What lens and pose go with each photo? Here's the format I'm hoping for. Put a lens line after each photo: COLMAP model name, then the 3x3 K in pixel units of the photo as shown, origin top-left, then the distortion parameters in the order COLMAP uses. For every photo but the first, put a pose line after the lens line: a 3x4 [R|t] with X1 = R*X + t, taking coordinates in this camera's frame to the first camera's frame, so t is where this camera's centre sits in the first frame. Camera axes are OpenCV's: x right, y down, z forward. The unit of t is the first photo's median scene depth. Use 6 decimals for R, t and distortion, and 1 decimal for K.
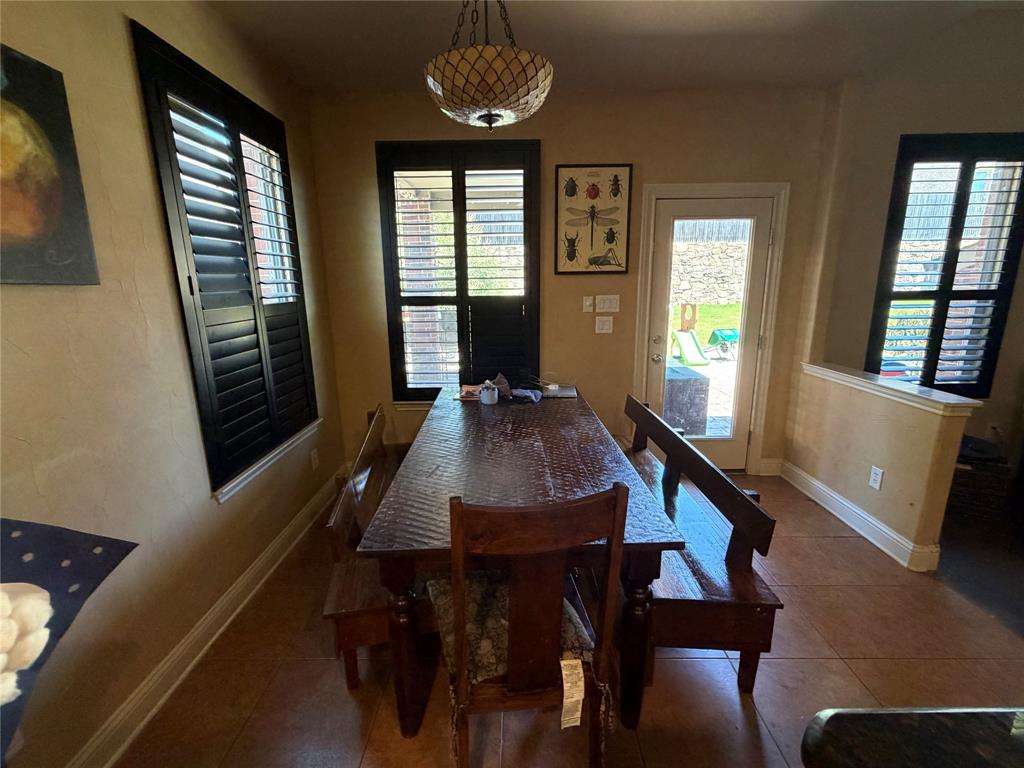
lens RADIAL K [[459.1, 0, 507.3], [0, 459.1, 381.8], [0, 0, 1]] dist [0.002787, 0.000393]
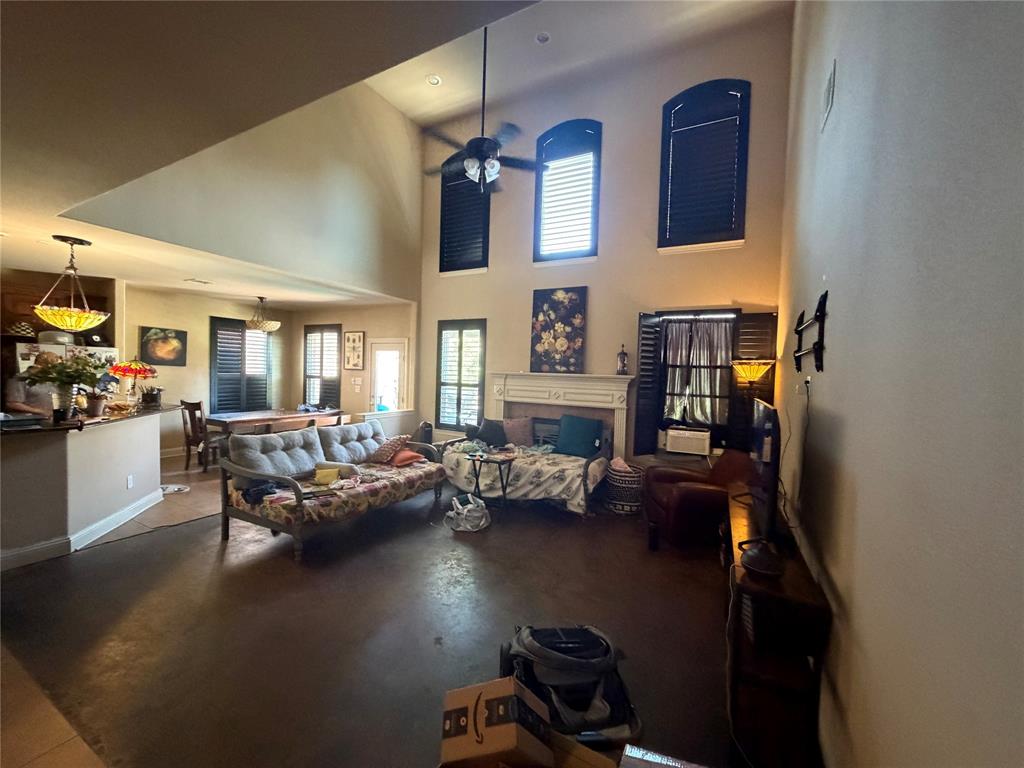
lens RADIAL K [[415.4, 0, 513.8], [0, 415.4, 385.8], [0, 0, 1]] dist [0.001842, 0.001045]
pose [[0.887070, 0.054785, -0.458372, 2.154361], [-0.141273, 0.977511, -0.156569, 0.103954], [0.439486, 0.203643, 0.874861, -0.692802]]
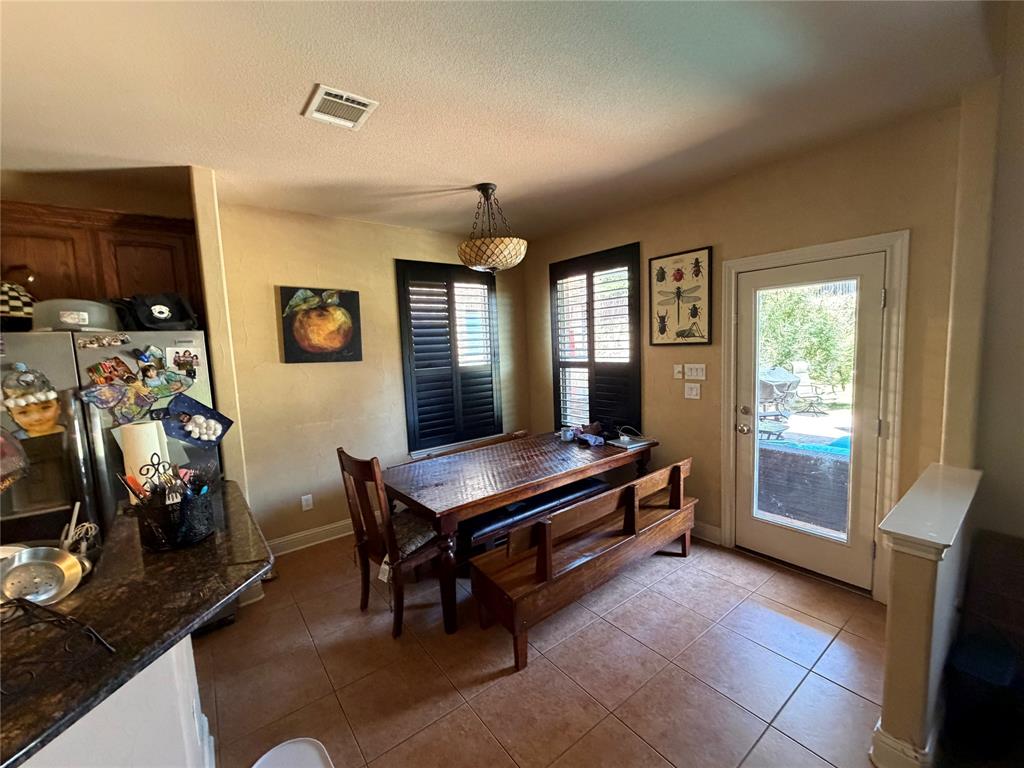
lens RADIAL K [[415.4, 0, 512.3], [0, 415.4, 381.9], [0, 0, 1]] dist [0.001842, 0.001045]
pose [[0.627885, 0.059426, -0.776034, 0.733631], [-0.137255, 0.989908, -0.035248, -0.054957], [0.766108, 0.128646, 0.629705, 0.060373]]
